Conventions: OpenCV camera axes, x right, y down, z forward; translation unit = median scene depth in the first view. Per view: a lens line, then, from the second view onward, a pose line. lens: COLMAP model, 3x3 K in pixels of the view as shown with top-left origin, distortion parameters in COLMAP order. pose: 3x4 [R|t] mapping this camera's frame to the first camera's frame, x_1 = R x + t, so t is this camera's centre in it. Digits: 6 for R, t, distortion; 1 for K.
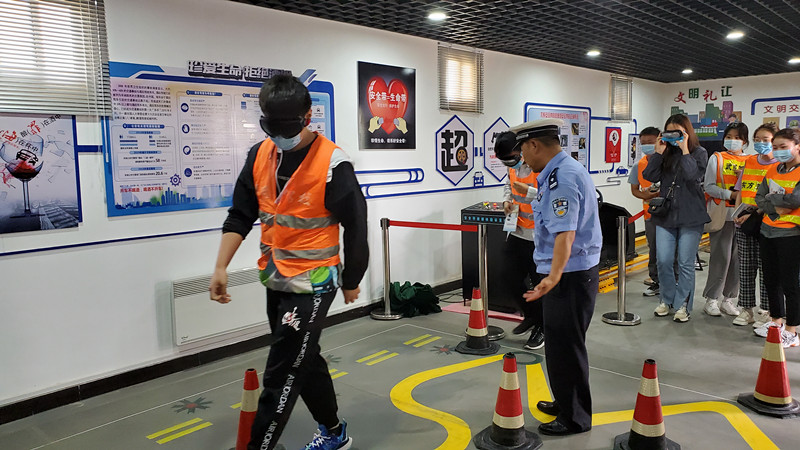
lens RADIAL K [[633.6, 0, 399.9], [0, 633.6, 220.9], [0, 0, 1]] dist [0.032572, -0.021968]
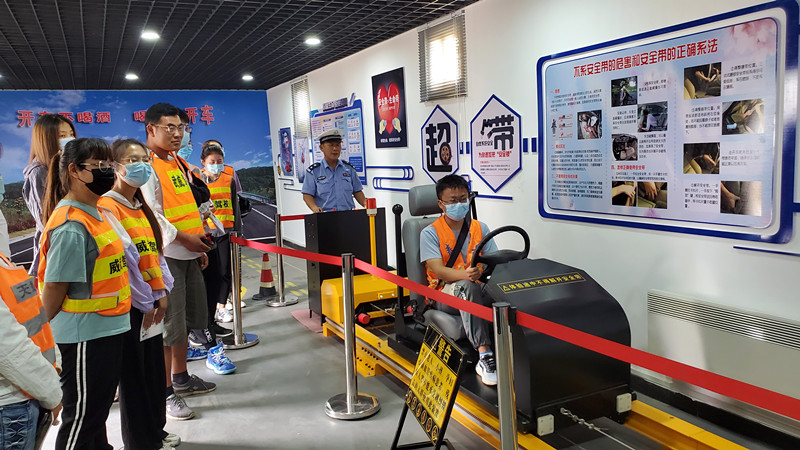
lens RADIAL K [[633.6, 0, 403.5], [0, 633.6, 226.9], [0, 0, 1]] dist [0.032572, -0.021968]
pose [[-0.376955, 0.147264, -0.914450, 1.340540], [-0.045178, 0.983181, 0.176956, -0.230746], [0.925129, 0.108017, -0.363962, 1.910224]]
